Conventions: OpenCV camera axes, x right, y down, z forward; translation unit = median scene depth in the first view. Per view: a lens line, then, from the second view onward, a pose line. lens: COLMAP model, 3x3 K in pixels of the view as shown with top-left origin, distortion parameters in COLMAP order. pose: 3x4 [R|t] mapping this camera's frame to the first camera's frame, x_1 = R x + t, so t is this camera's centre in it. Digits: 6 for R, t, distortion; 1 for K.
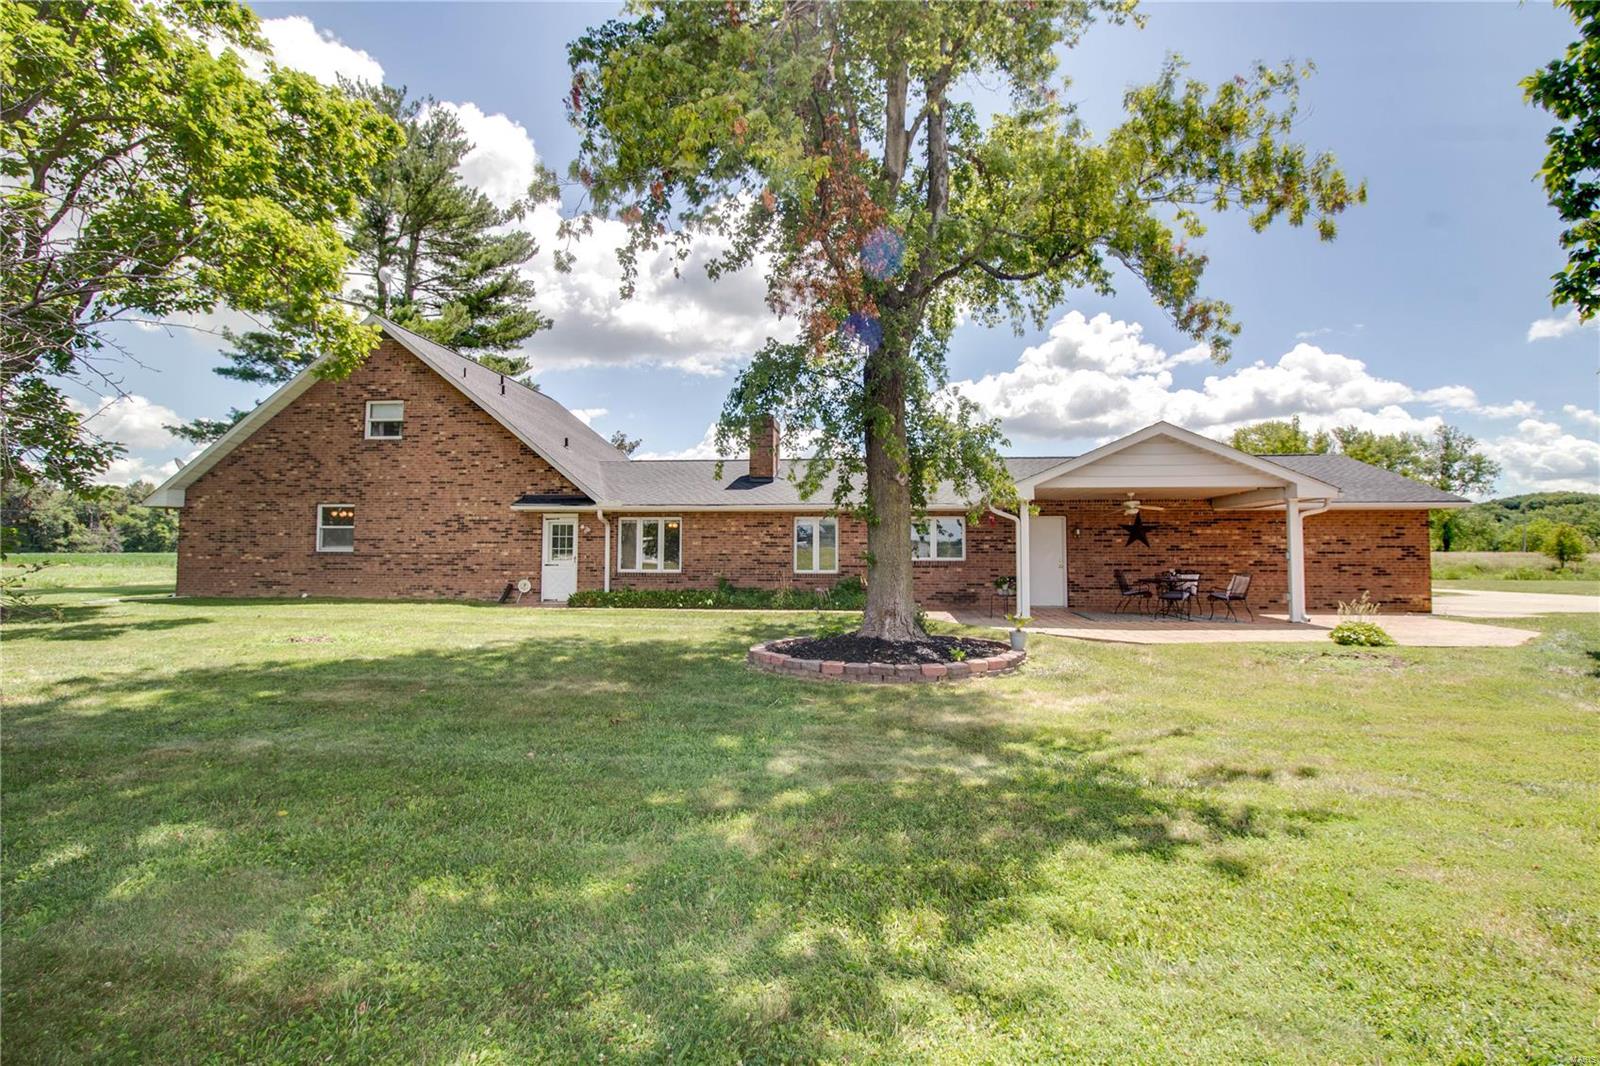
lens RADIAL K [[763.3, 0, 803.3], [0, 763.3, 509.2], [0, 0, 1]] dist [-0.015360, -0.004863]
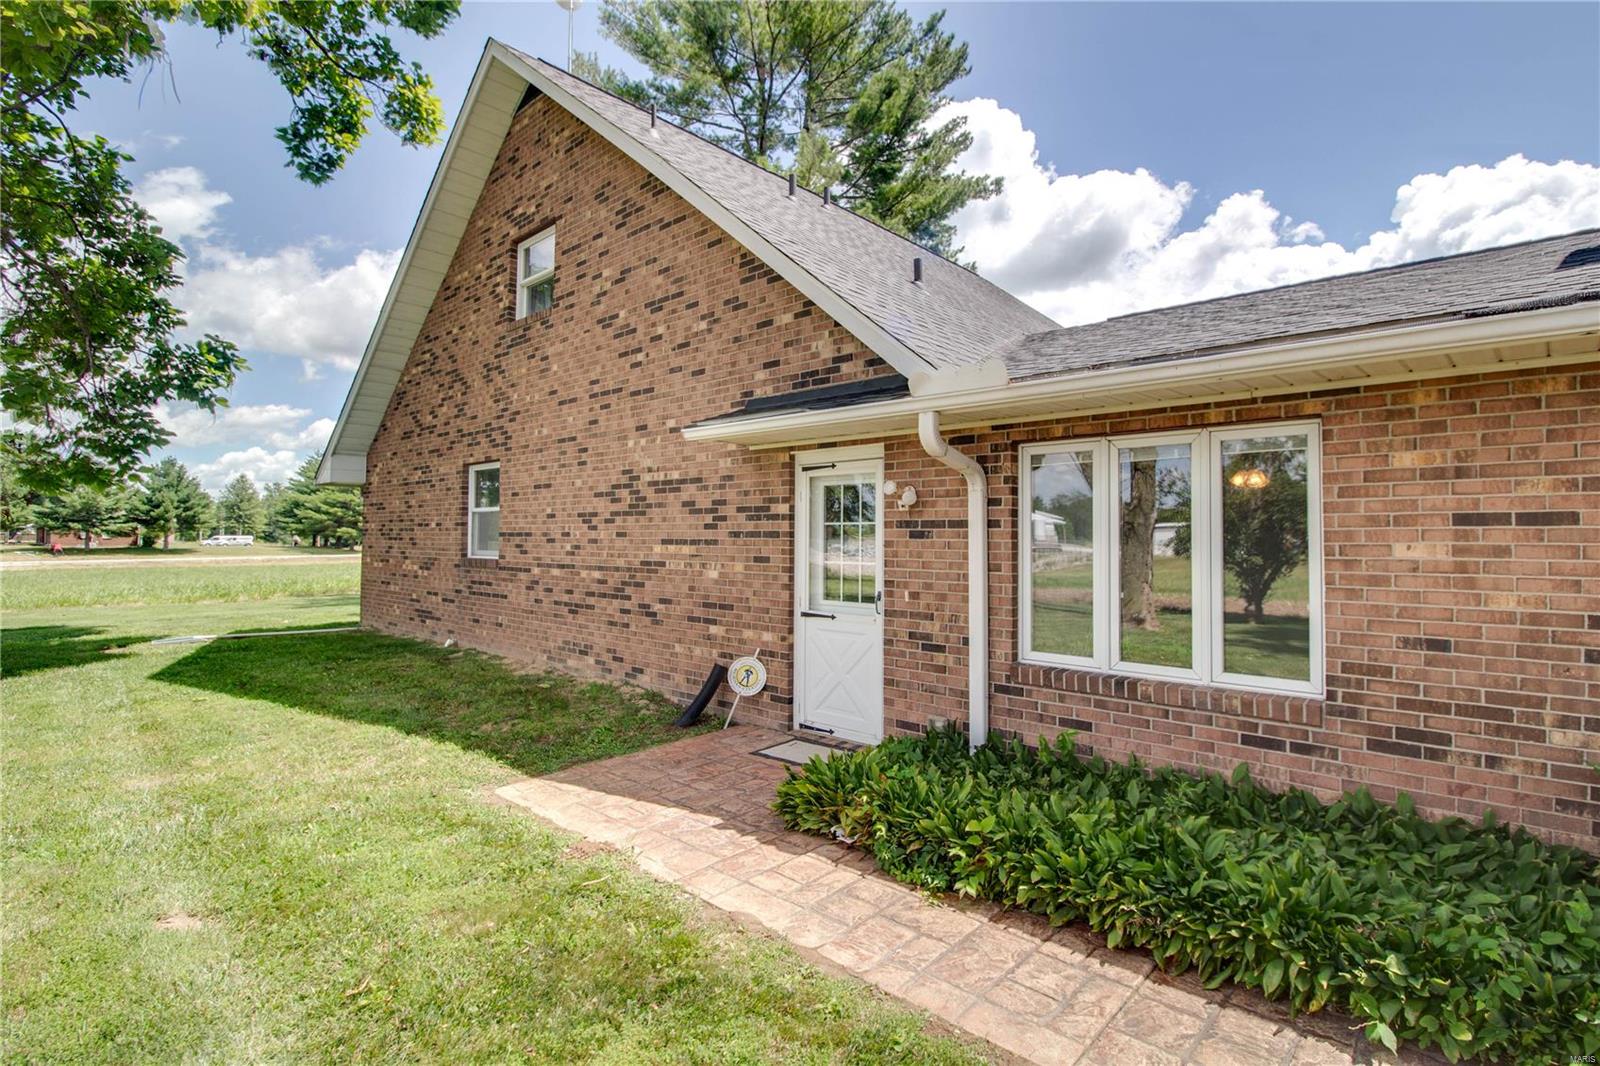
lens RADIAL K [[763.3, 0, 815.8], [0, 763.3, 515.5], [0, 0, 1]] dist [-0.015360, -0.004863]
pose [[0.793279, -0.016095, -0.608646, -0.146630], [0.030522, 0.999445, 0.013350, 0.029281], [0.608093, -0.029167, 0.793329, 0.779692]]
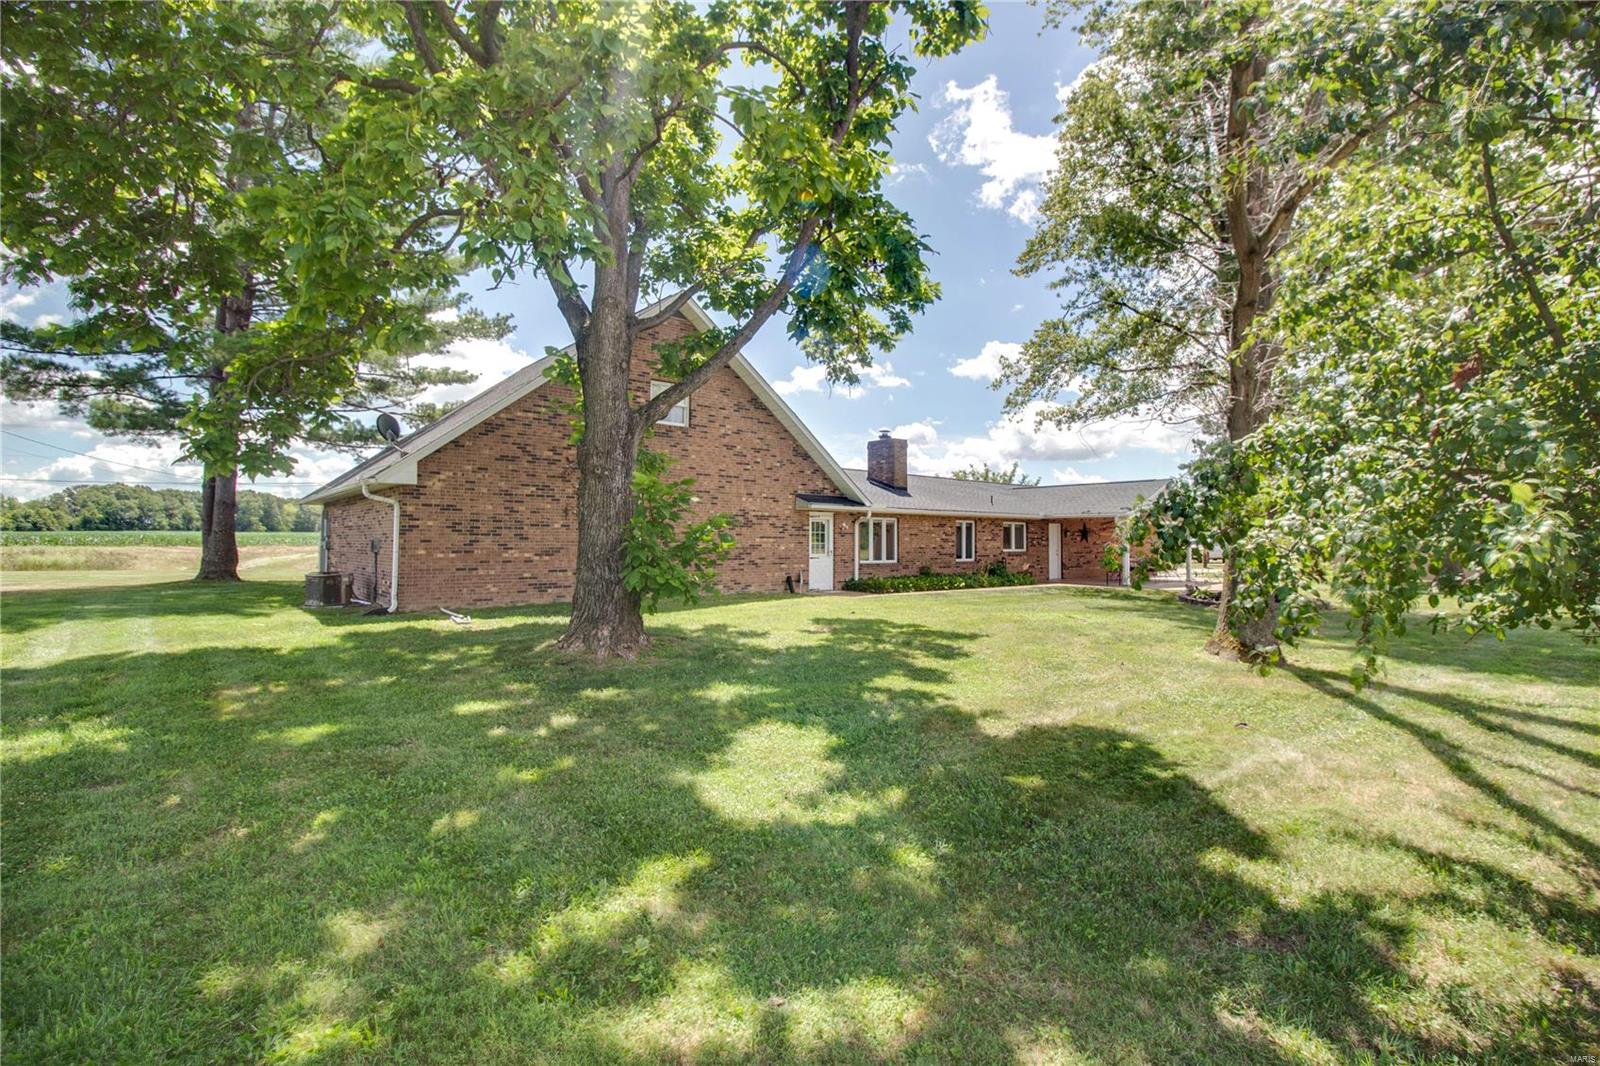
lens RADIAL K [[763.3, 0, 802.7], [0, 763.3, 532.4], [0, 0, 1]] dist [-0.015360, -0.004863]
pose [[0.710802, 0.011592, 0.703297, -1.159067], [-0.042455, 0.998748, 0.026446, 0.007335], [-0.702110, -0.048656, 0.710404, 0.233672]]
